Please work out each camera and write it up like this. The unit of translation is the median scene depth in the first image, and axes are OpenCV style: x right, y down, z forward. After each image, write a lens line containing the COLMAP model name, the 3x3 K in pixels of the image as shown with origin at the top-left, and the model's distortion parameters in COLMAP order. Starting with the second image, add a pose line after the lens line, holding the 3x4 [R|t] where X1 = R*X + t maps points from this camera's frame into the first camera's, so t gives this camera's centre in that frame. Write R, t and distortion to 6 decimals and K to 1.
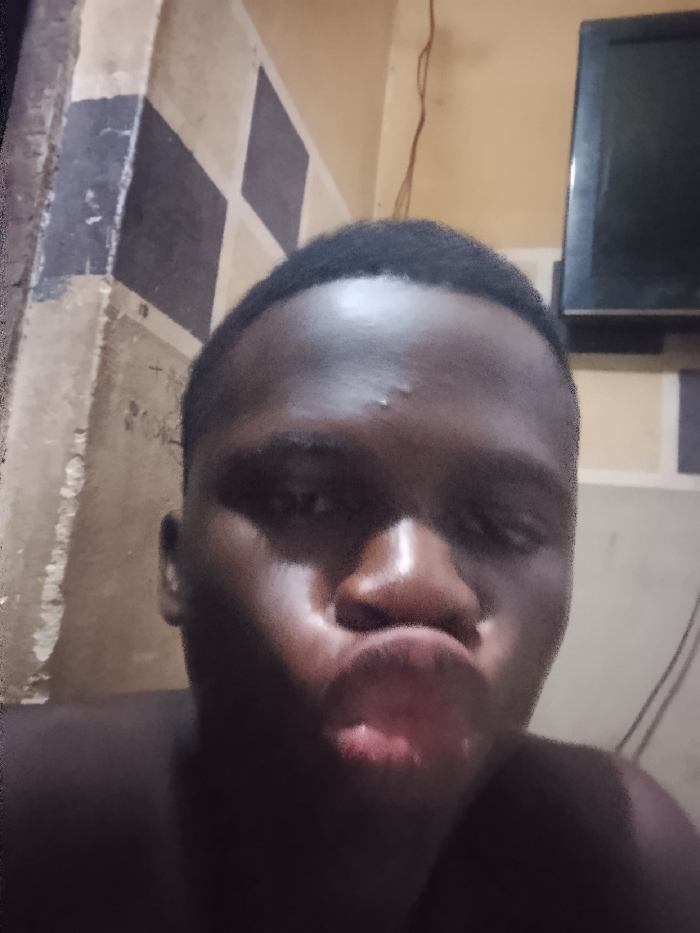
lens RADIAL K [[749.5, 0, 351.4], [0, 749.5, 467.0], [0, 0, 1]] dist [-0.003957, 0.005201]
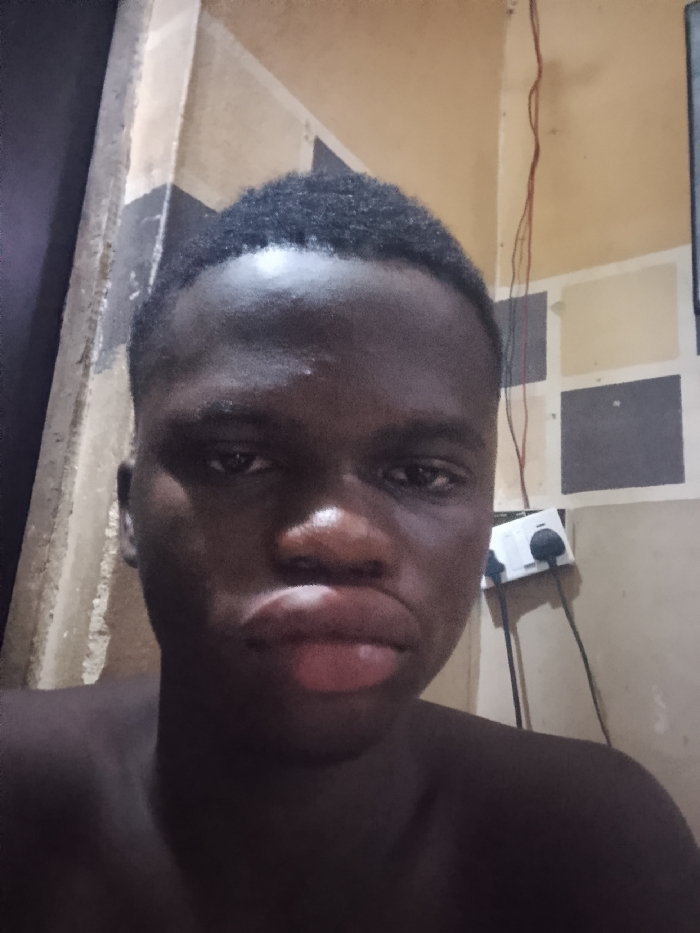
lens RADIAL K [[749.5, 0, 351.4], [0, 749.5, 467.0], [0, 0, 1]] dist [-0.003957, 0.005201]
pose [[0.928115, -0.132543, -0.347901, 0.322591], [0.089995, 0.986640, -0.135806, 0.111642], [0.361253, 0.094734, 0.927643, 0.085840]]
